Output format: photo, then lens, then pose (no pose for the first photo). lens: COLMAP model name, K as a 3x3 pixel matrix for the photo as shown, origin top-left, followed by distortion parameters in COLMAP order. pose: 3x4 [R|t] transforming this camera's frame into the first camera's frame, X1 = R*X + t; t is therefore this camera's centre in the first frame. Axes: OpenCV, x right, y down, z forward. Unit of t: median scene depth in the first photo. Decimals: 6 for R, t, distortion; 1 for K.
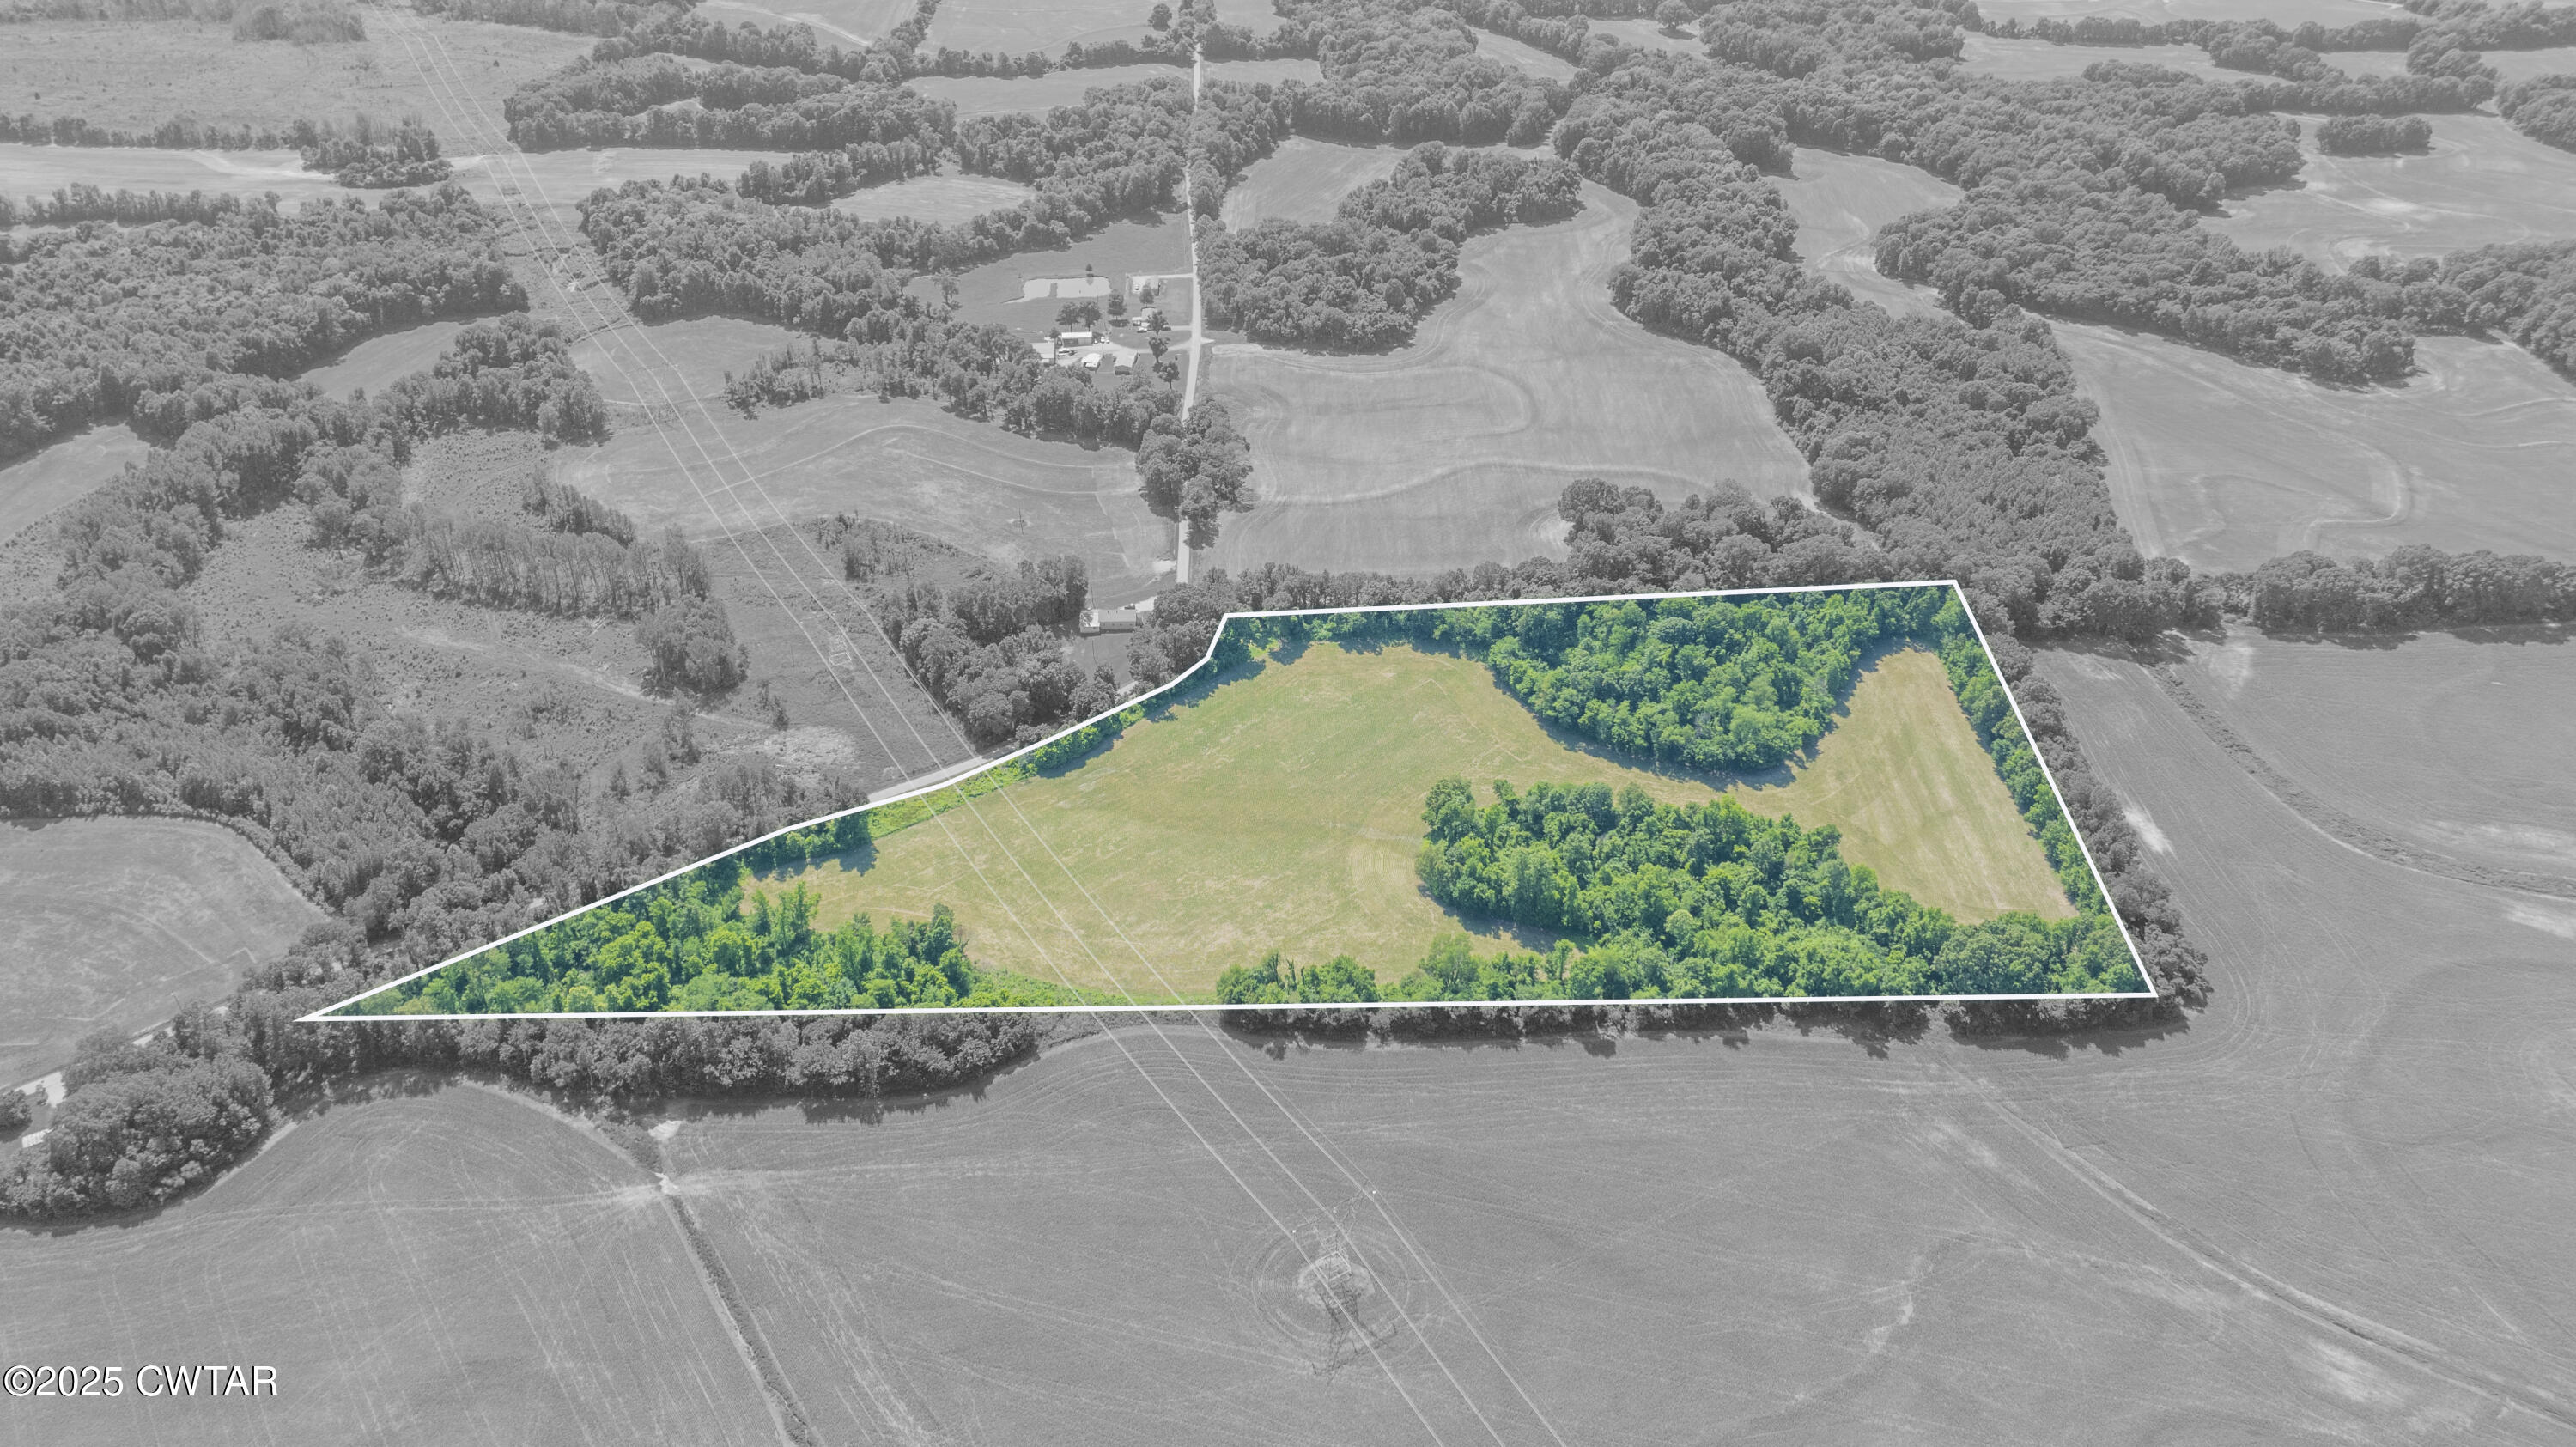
lens RADIAL K [[1797.8, 0, 1302.3], [0, 1797.8, 725.8], [0, 0, 1]] dist [-0.020029, -0.000557]
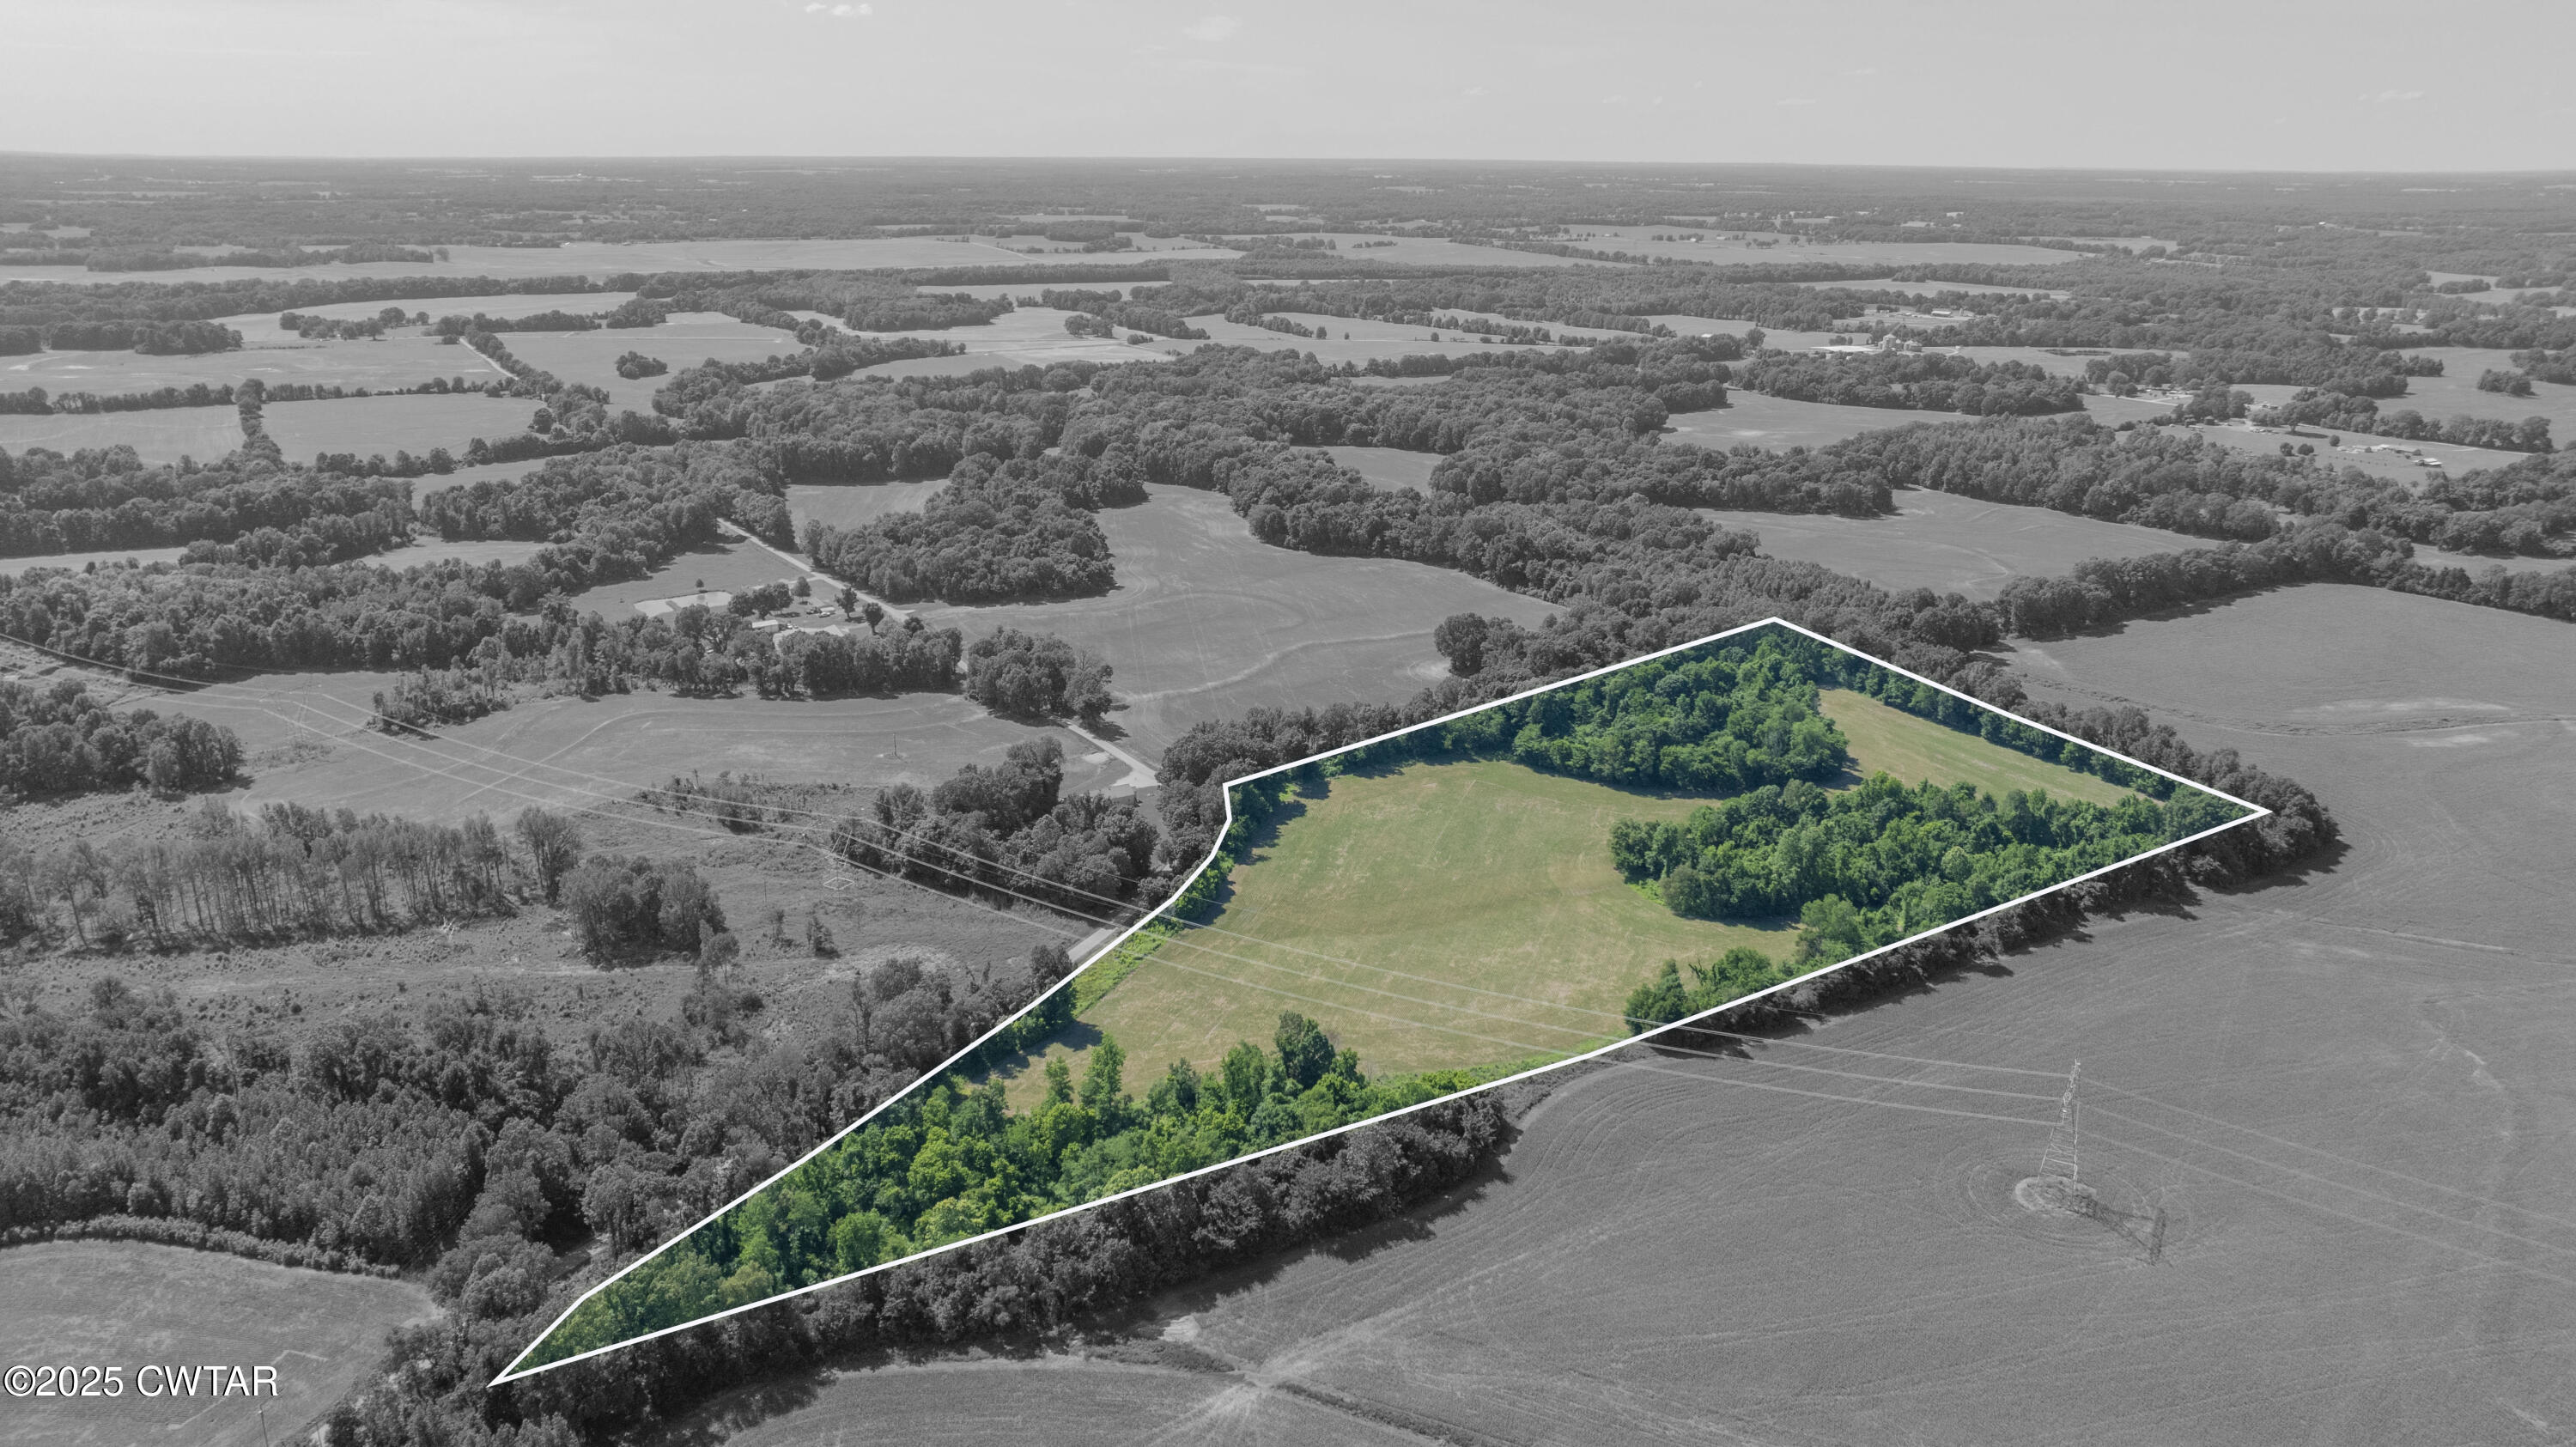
lens RADIAL K [[1797.8, 0, 1302.3], [0, 1797.8, 725.8], [0, 0, 1]] dist [-0.020029, -0.000557]
pose [[0.875194, -0.151906, 0.459304, -0.498674], [0.271875, 0.939752, -0.207246, 0.134577], [-0.400150, 0.306253, 0.863764, 0.252292]]
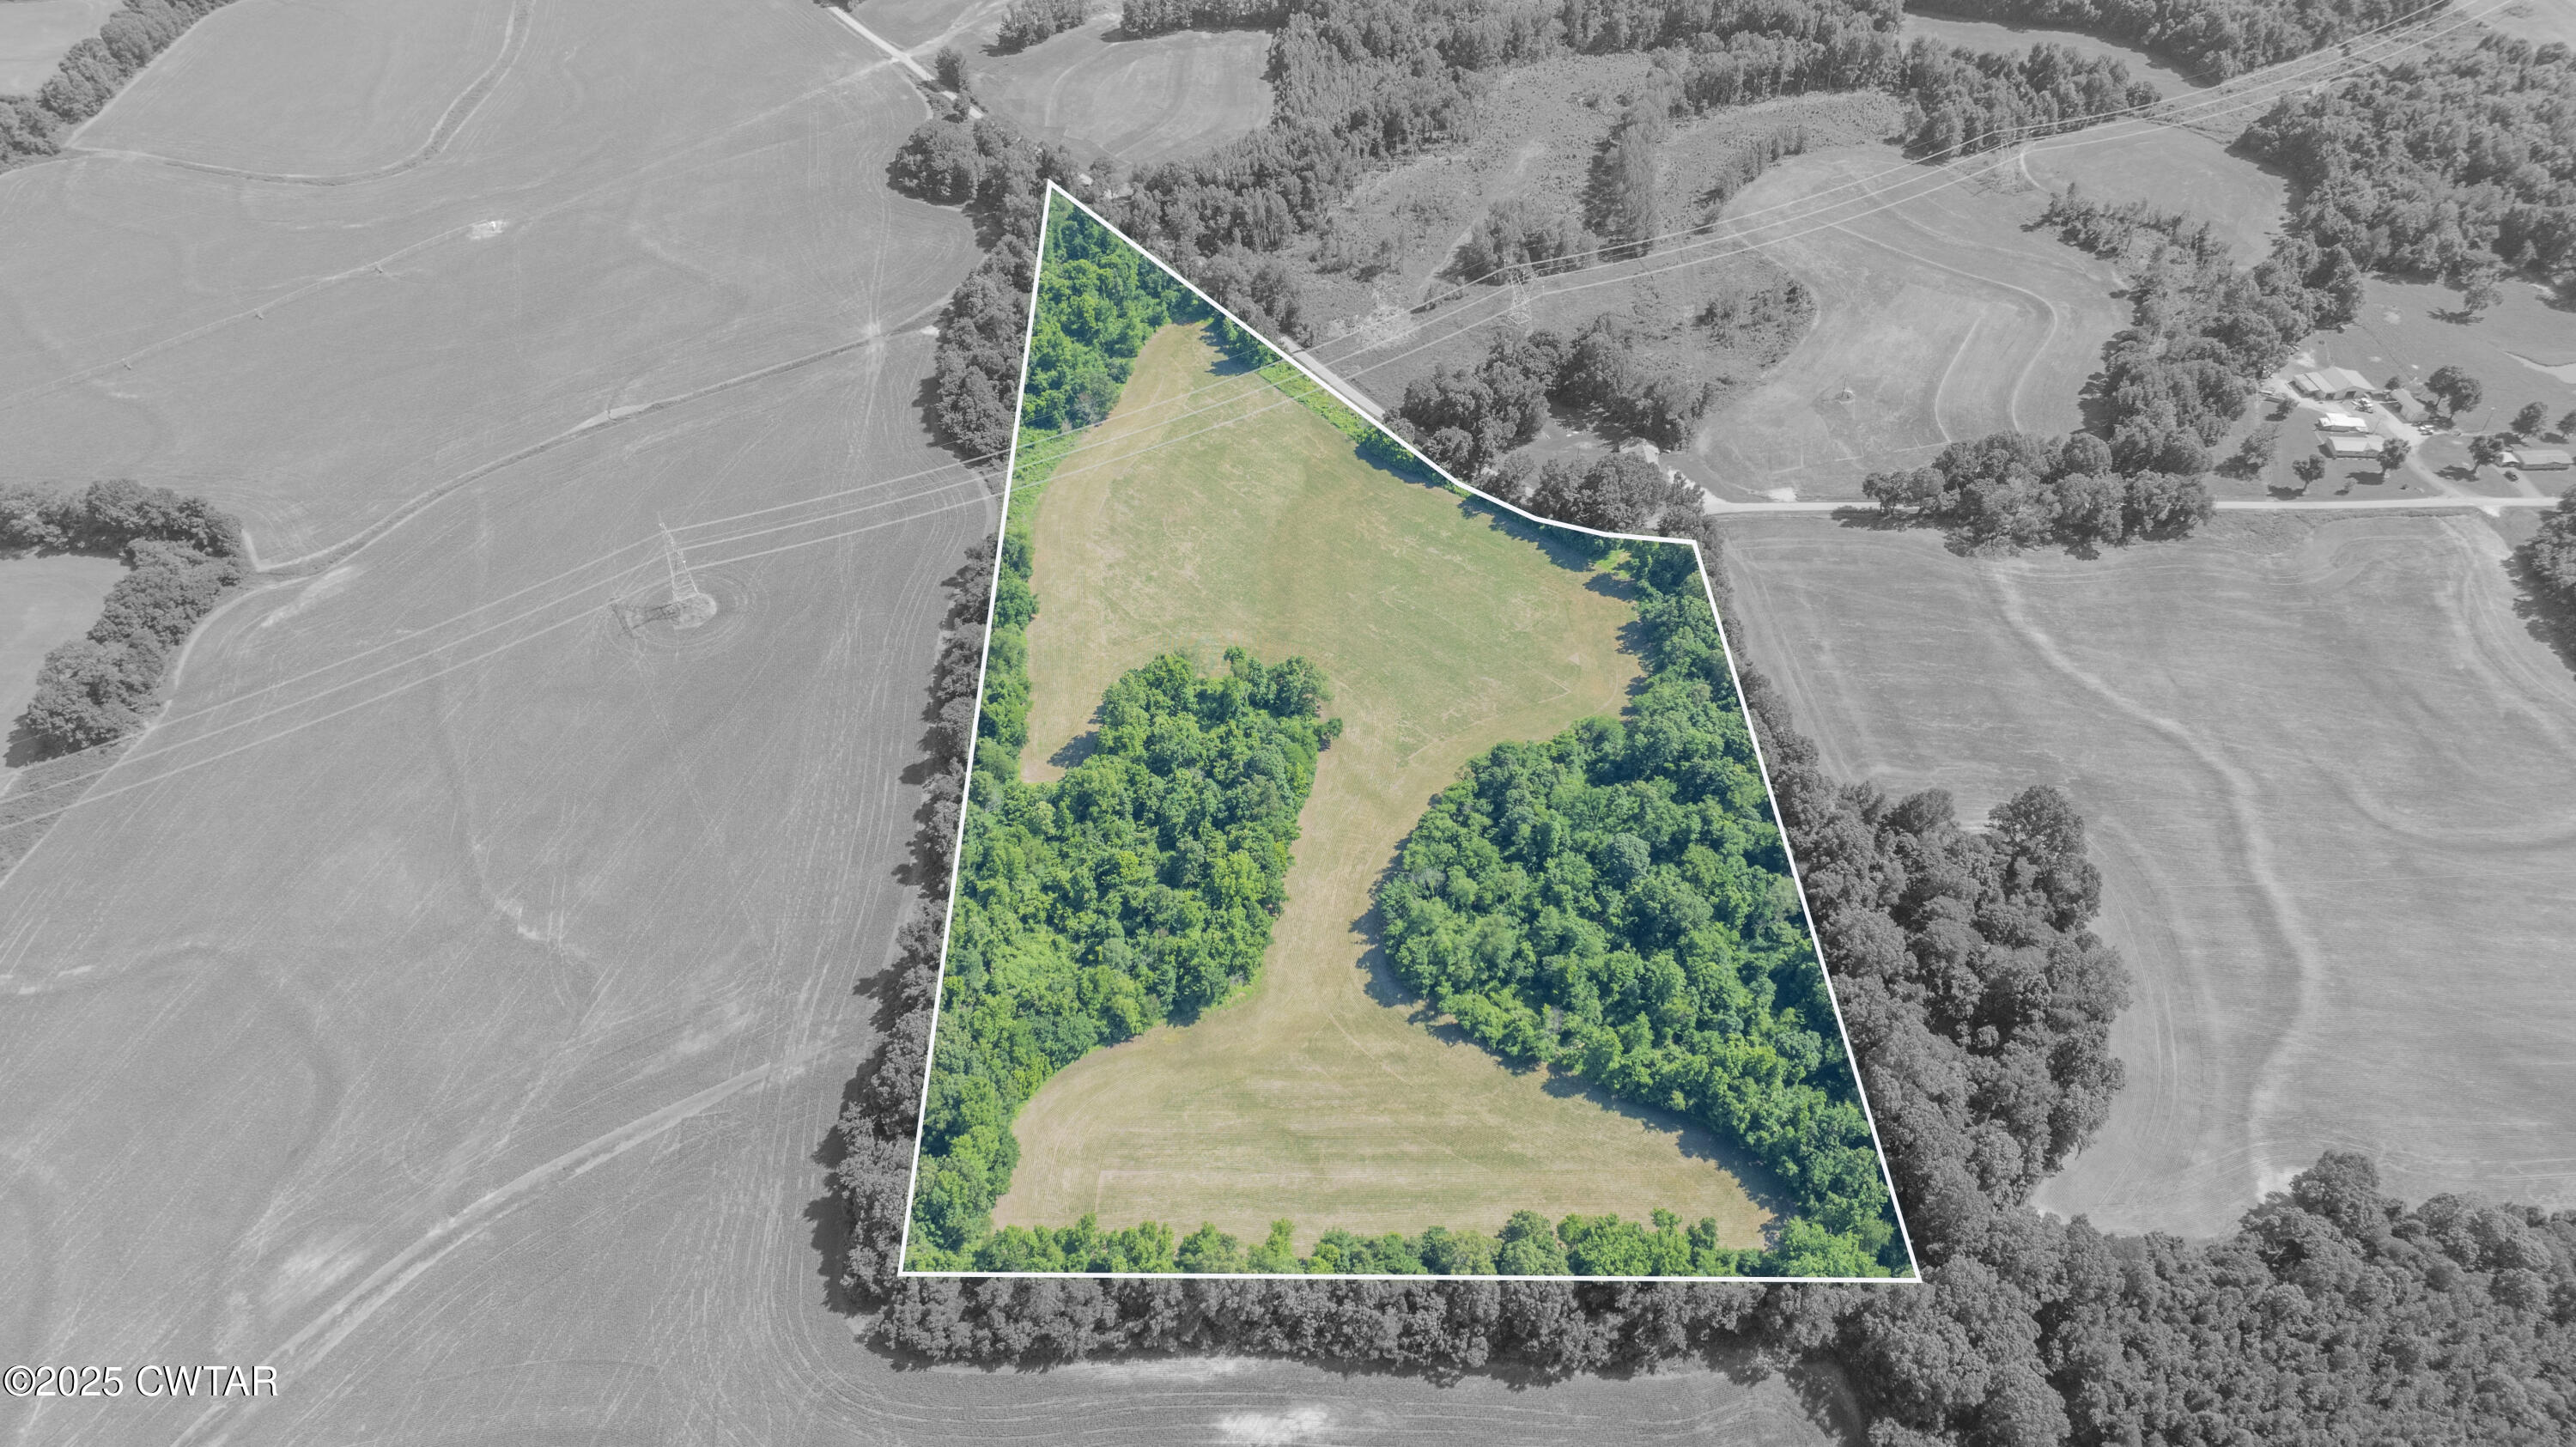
lens RADIAL K [[1797.8, 0, 1302.3], [0, 1797.8, 725.8], [0, 0, 1]] dist [-0.020029, -0.000557]
pose [[0.013874, 0.665999, -0.745824, 0.796875], [-0.564158, 0.621047, 0.544083, -0.452578], [0.825550, 0.413214, 0.384345, 0.681182]]
